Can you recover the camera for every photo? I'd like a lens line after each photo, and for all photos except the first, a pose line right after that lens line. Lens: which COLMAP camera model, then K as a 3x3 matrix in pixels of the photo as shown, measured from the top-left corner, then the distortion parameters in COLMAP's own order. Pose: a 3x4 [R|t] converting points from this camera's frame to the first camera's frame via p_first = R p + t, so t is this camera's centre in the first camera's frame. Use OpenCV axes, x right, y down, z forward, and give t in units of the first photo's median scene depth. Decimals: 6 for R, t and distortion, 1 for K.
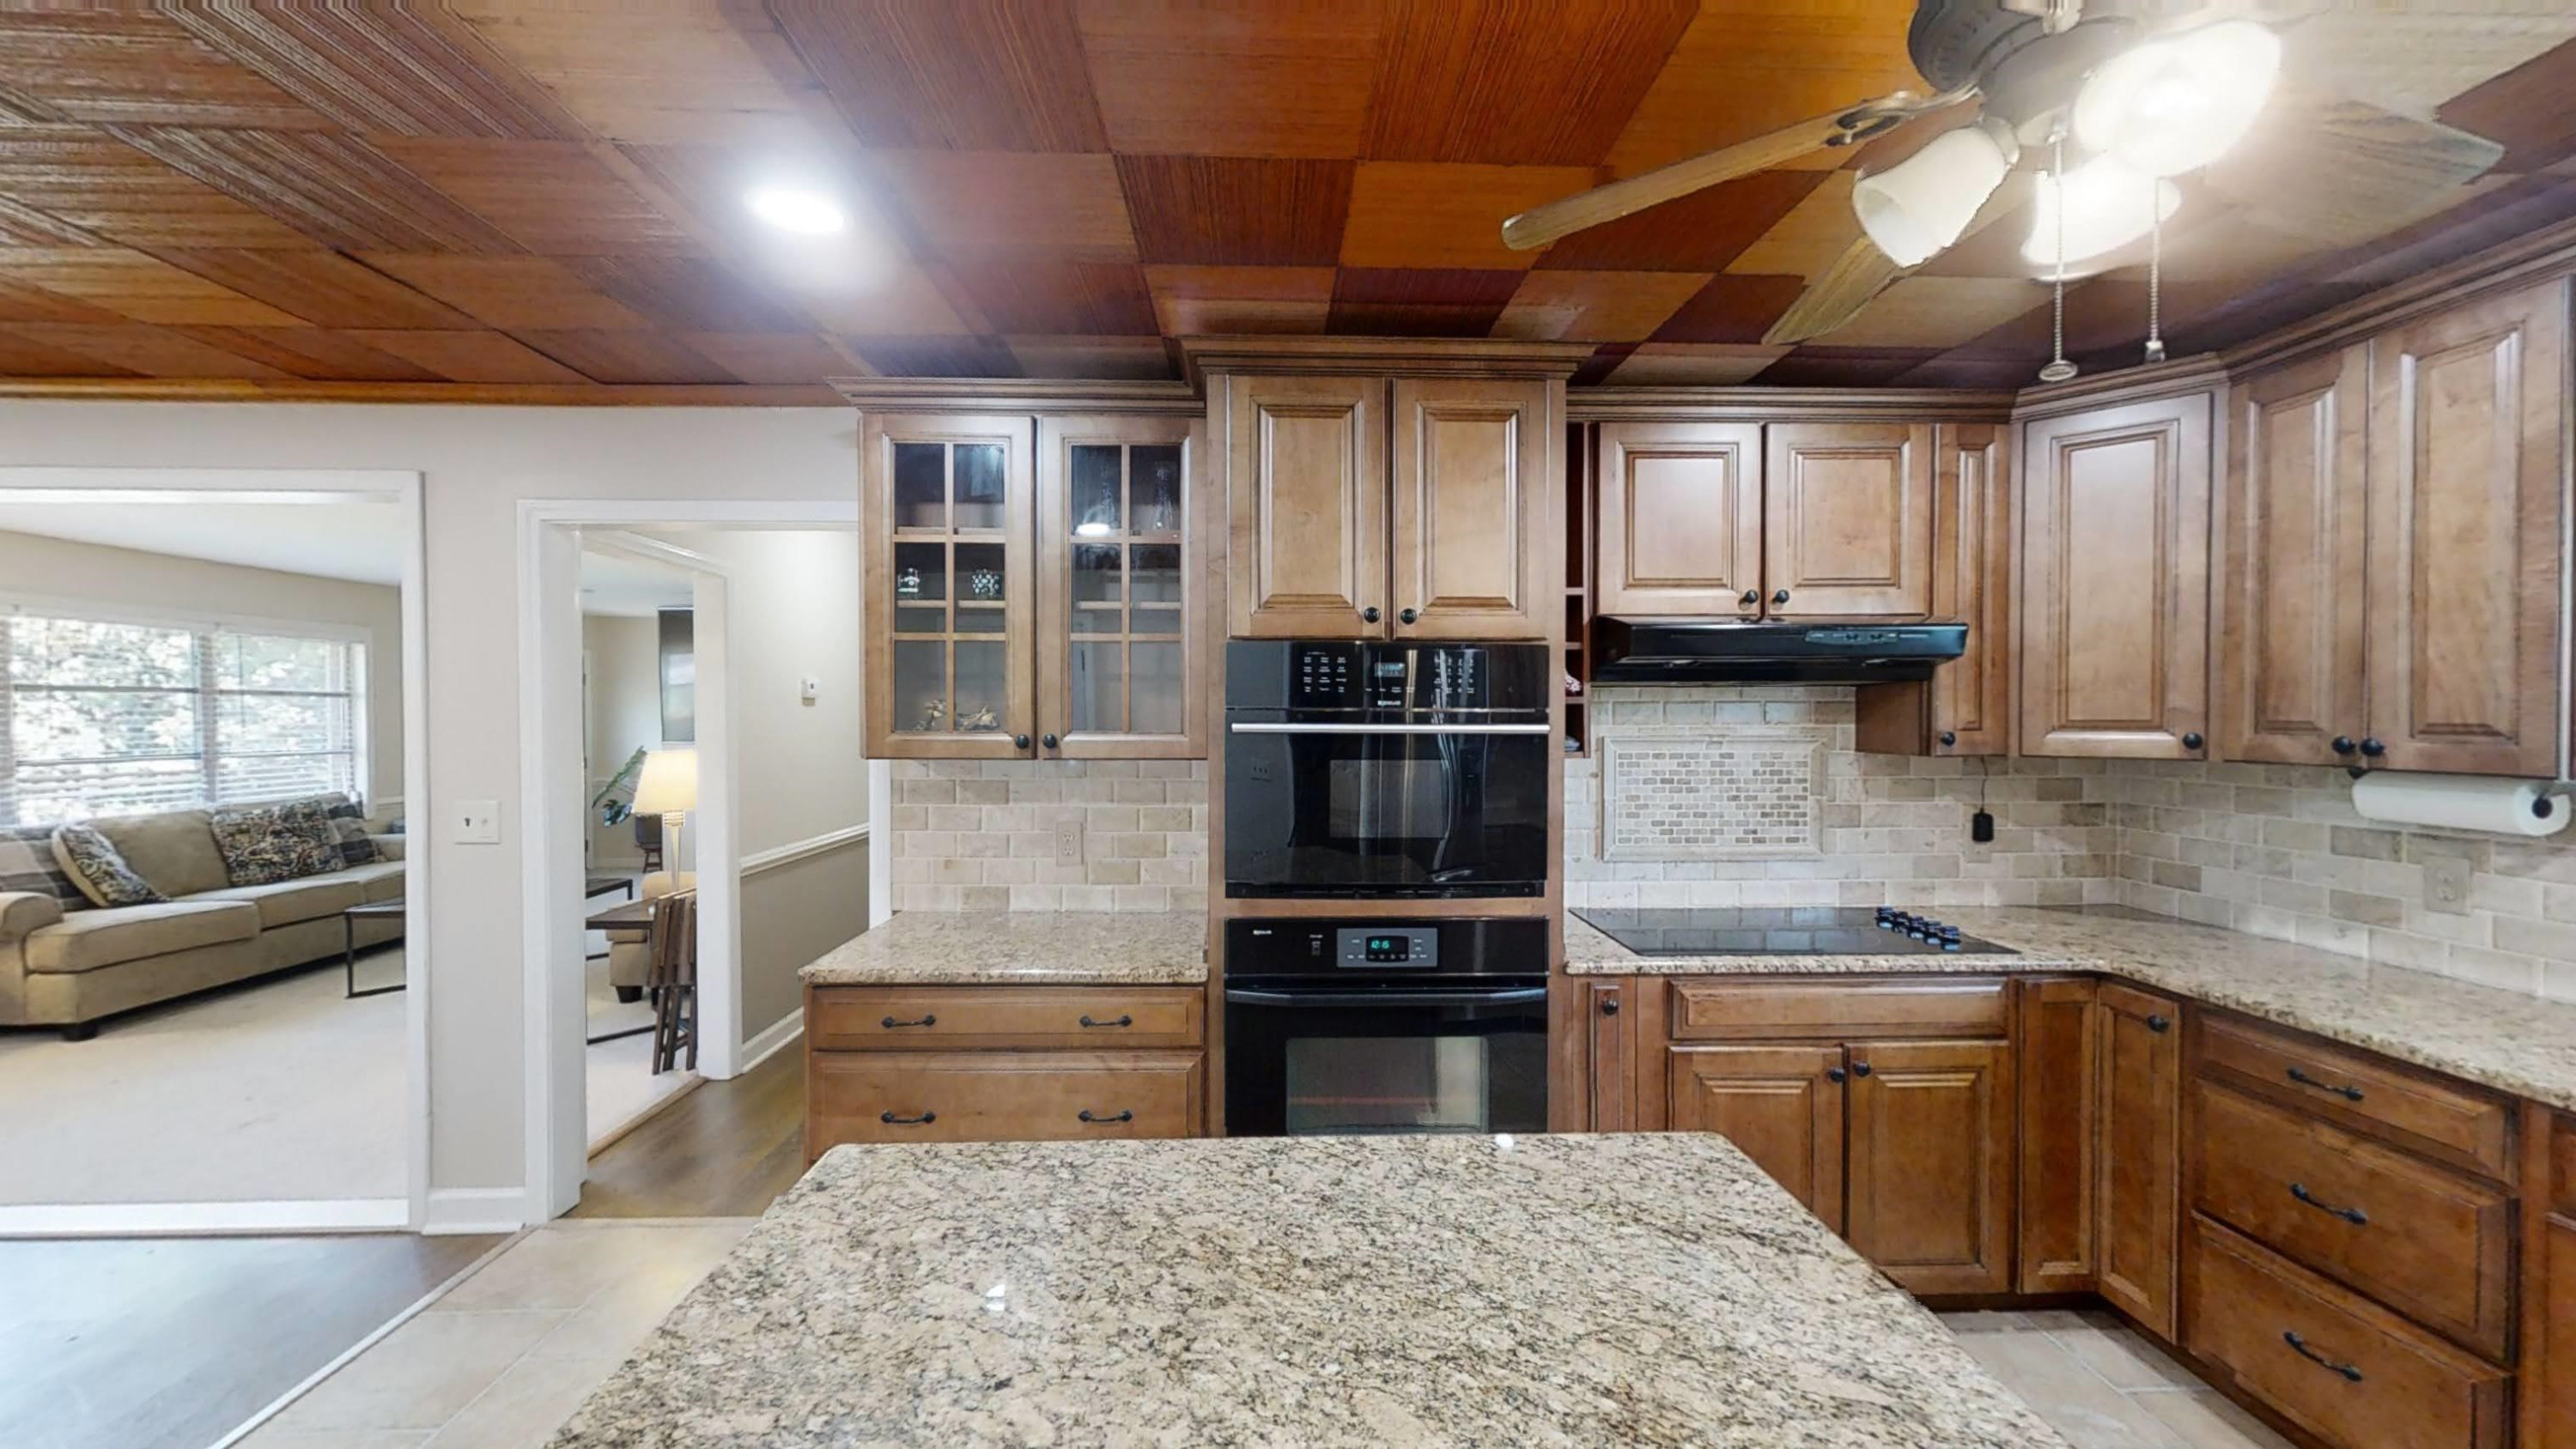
lens RADIAL K [[962.6, 0, 1285.1], [0, 962.6, 733.6], [0, 0, 1]] dist [-0.000210, 0.000158]
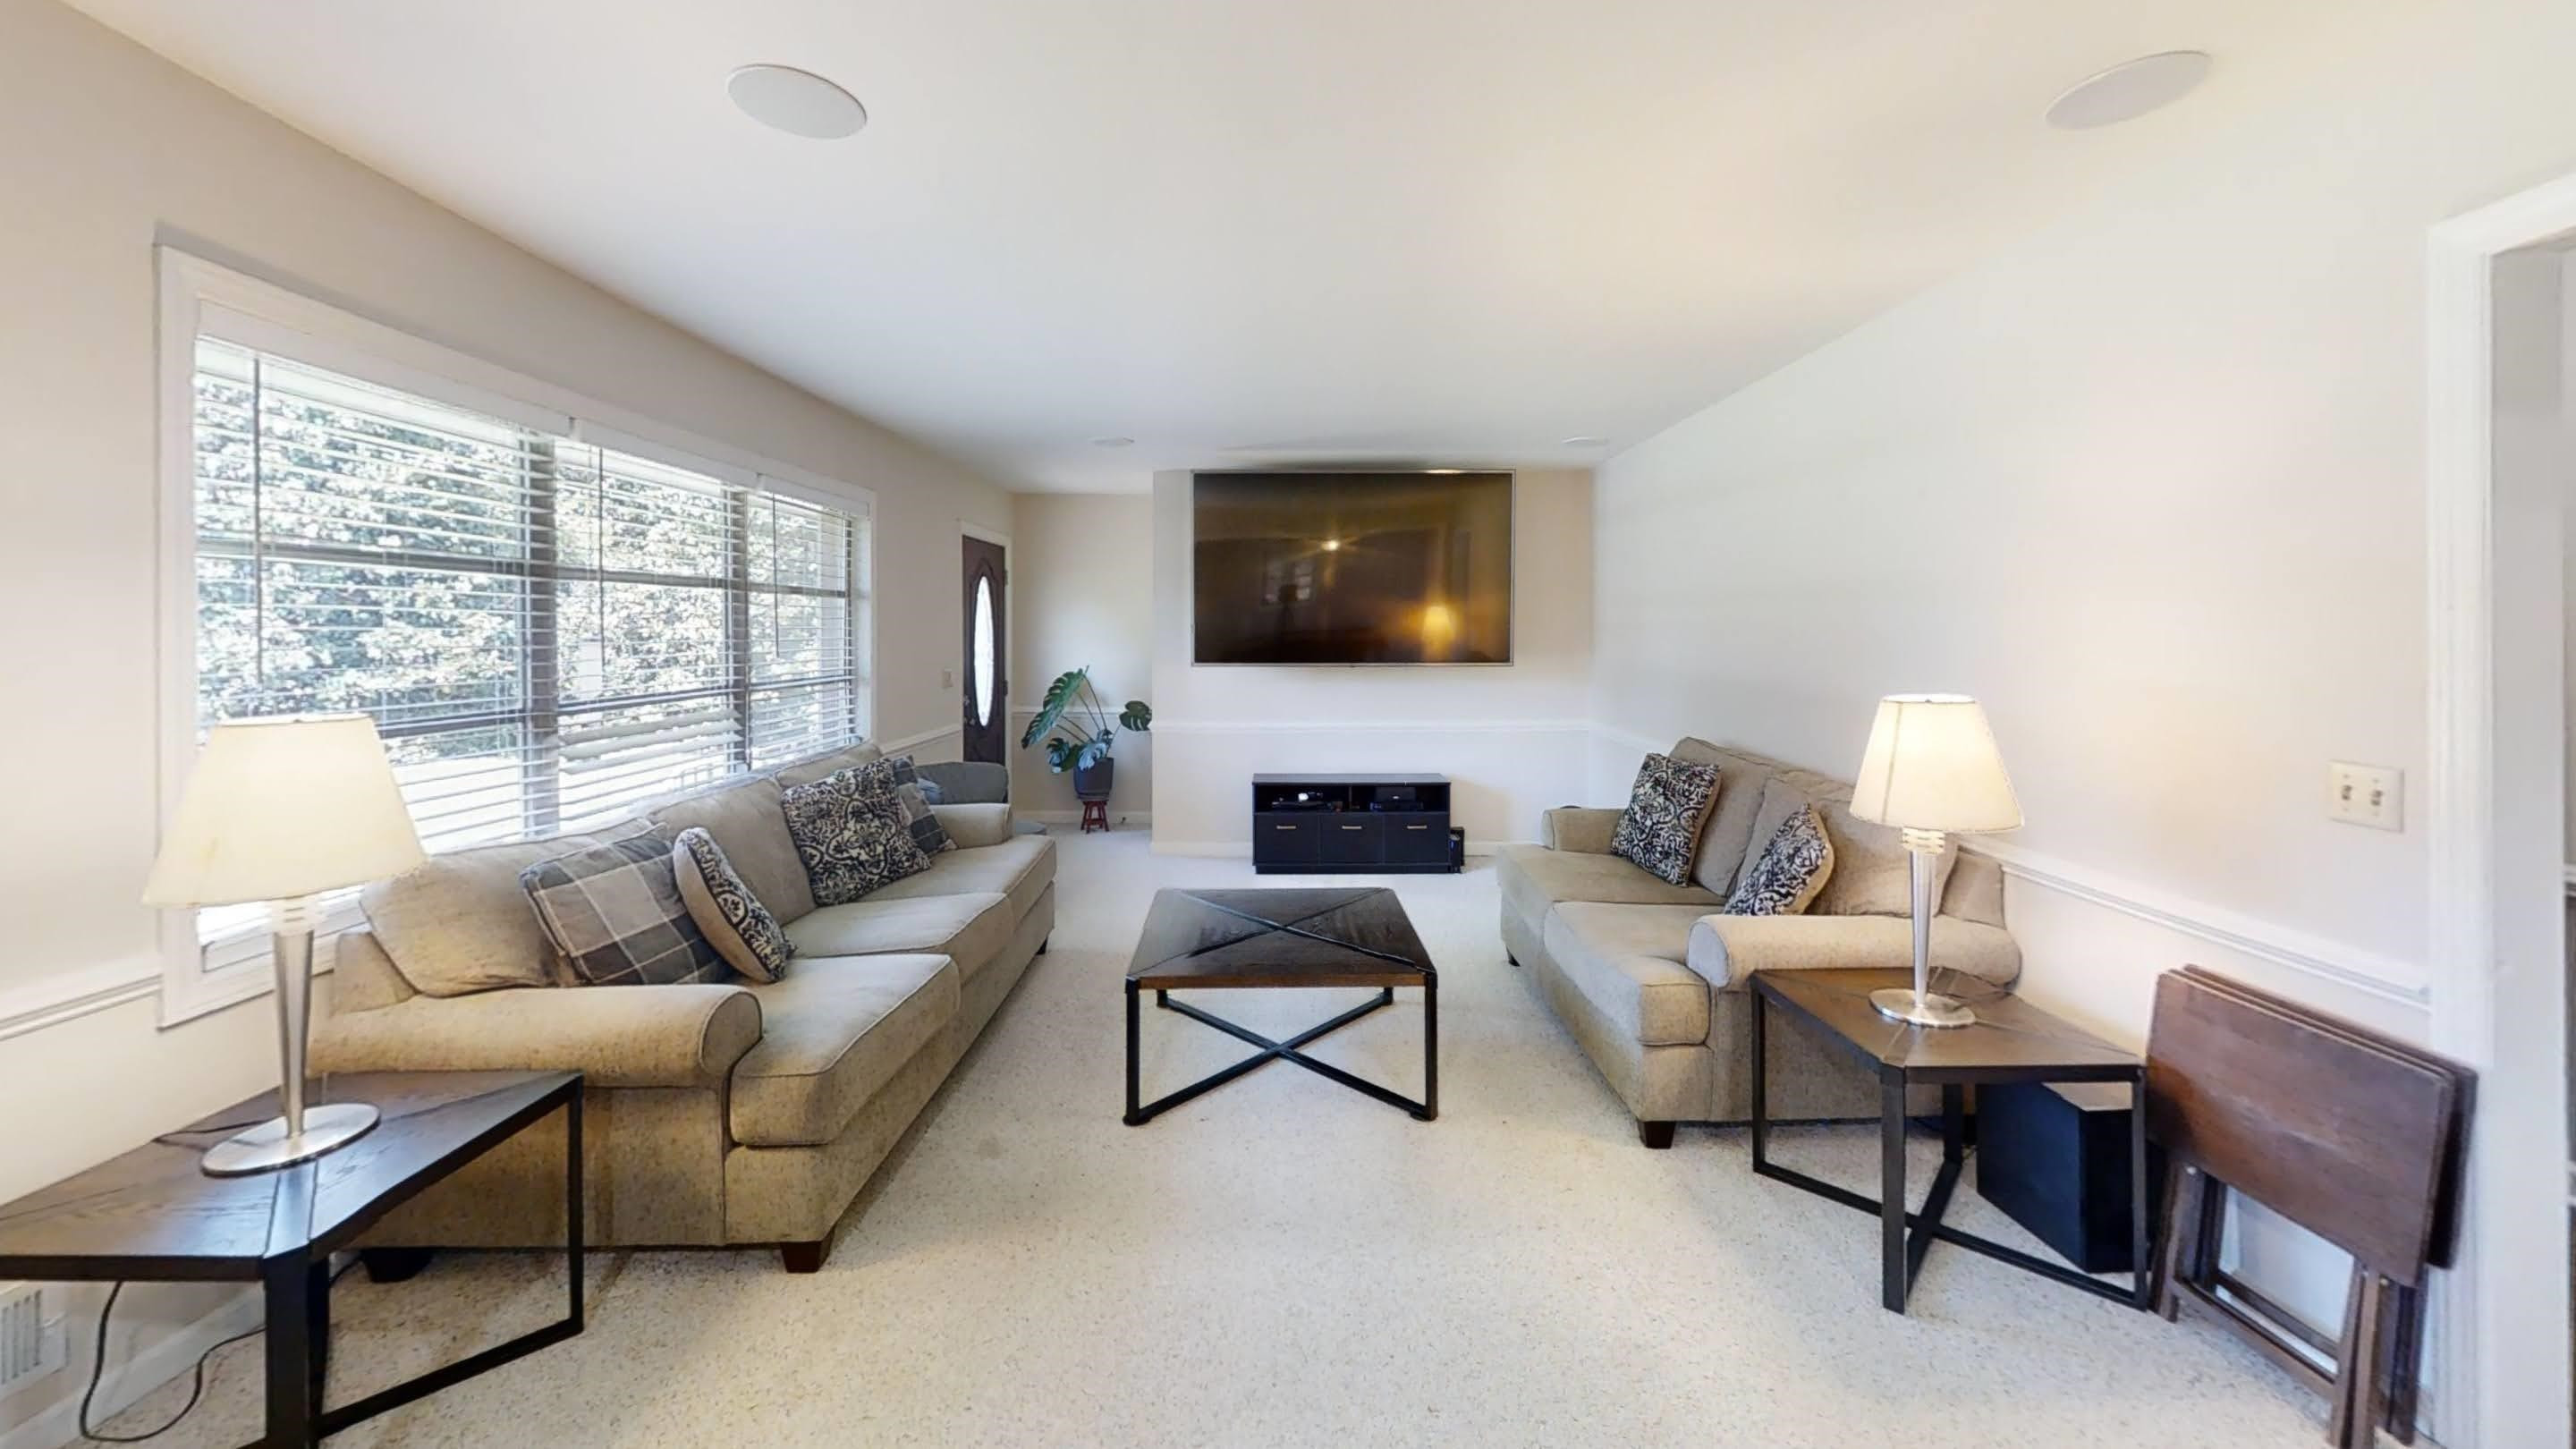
lens RADIAL K [[946.8, 0, 1288.1], [0, 946.8, 730.4], [0, 0, 1]] dist [0.001053, 0.000070]
pose [[0.999205, 0.008033, -0.039053, -0.743049], [-0.004640, 0.996267, 0.086196, -0.004508], [0.039599, -0.085947, 0.995512, 0.405742]]
